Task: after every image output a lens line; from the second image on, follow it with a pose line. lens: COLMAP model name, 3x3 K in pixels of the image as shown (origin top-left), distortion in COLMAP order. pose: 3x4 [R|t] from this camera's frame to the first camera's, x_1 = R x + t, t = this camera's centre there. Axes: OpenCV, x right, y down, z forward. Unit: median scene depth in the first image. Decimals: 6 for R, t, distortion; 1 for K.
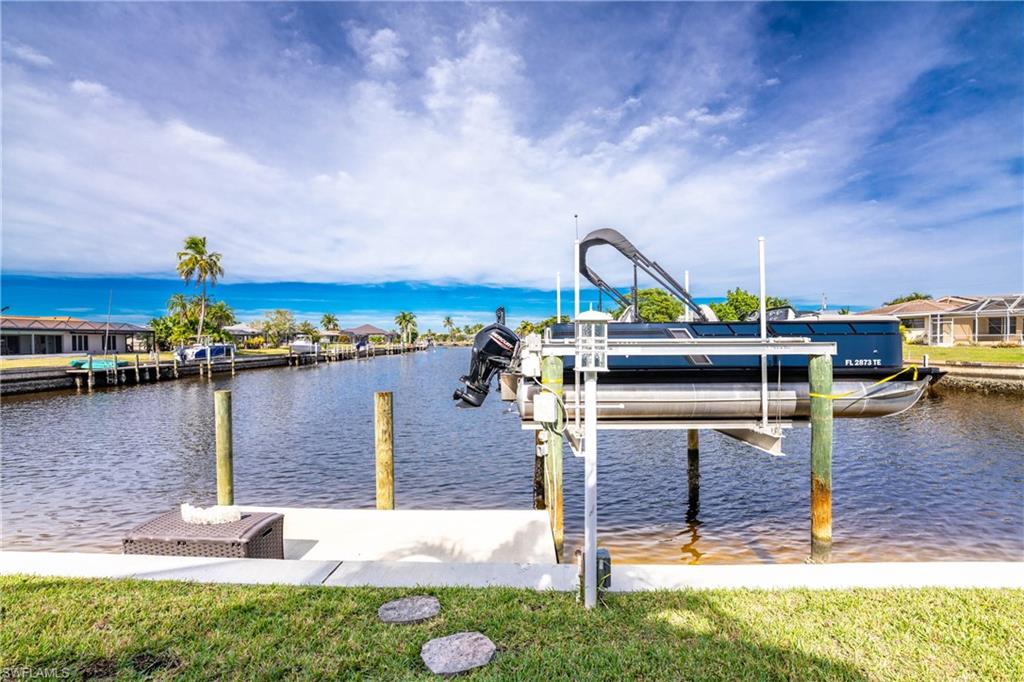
lens RADIAL K [[451.7, 0, 512.0], [0, 451.7, 341.0], [0, 0, 1]] dist [-0.016768, -0.000019]
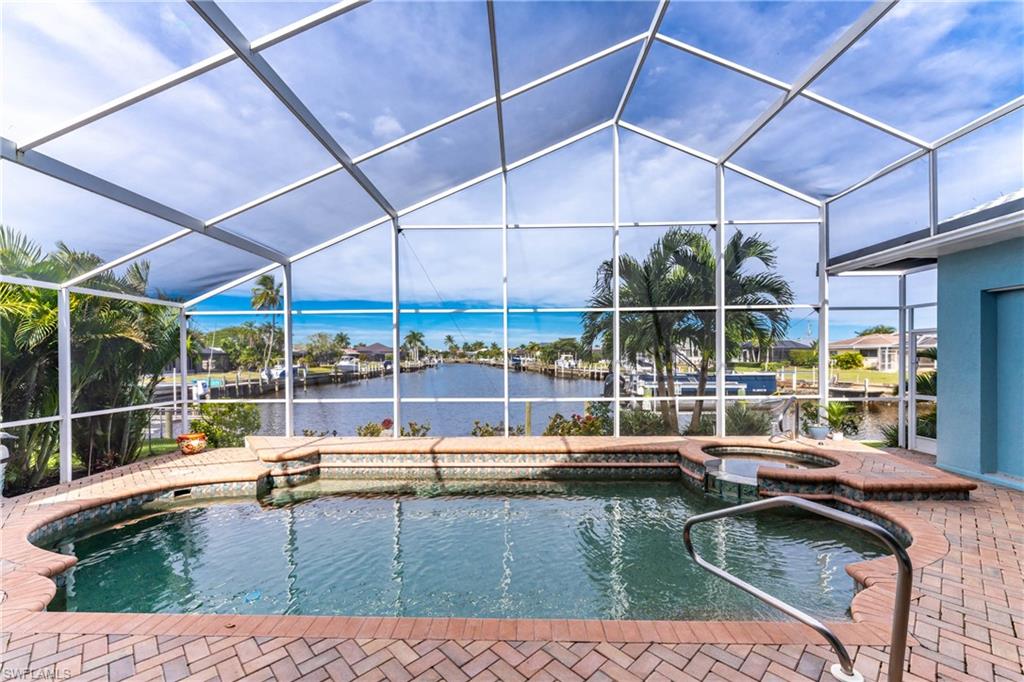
lens RADIAL K [[419.1, 0, 505.5], [0, 419.1, 356.3], [0, 0, 1]] dist [0.001110, -0.000062]
pose [[0.999454, 0.000738, -0.033020, -0.053114], [-0.000997, 0.999969, -0.007833, -0.010628], [0.033014, 0.007862, 0.999424, -0.123825]]
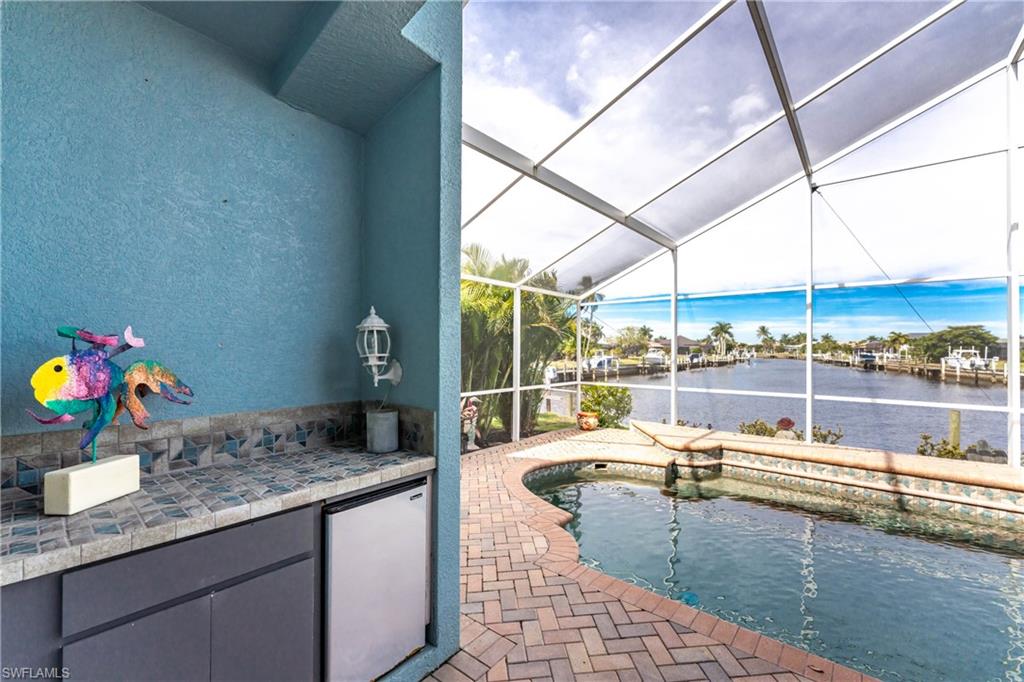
lens RADIAL K [[420.9, 0, 523.0], [0, 420.9, 343.5], [0, 0, 1]] dist [0.001586, 0.000164]
pose [[0.770958, 0.003176, -0.636879, -0.070517], [-0.016628, 0.999747, -0.015143, -0.009305], [0.636669, 0.022265, 0.770815, -0.123591]]
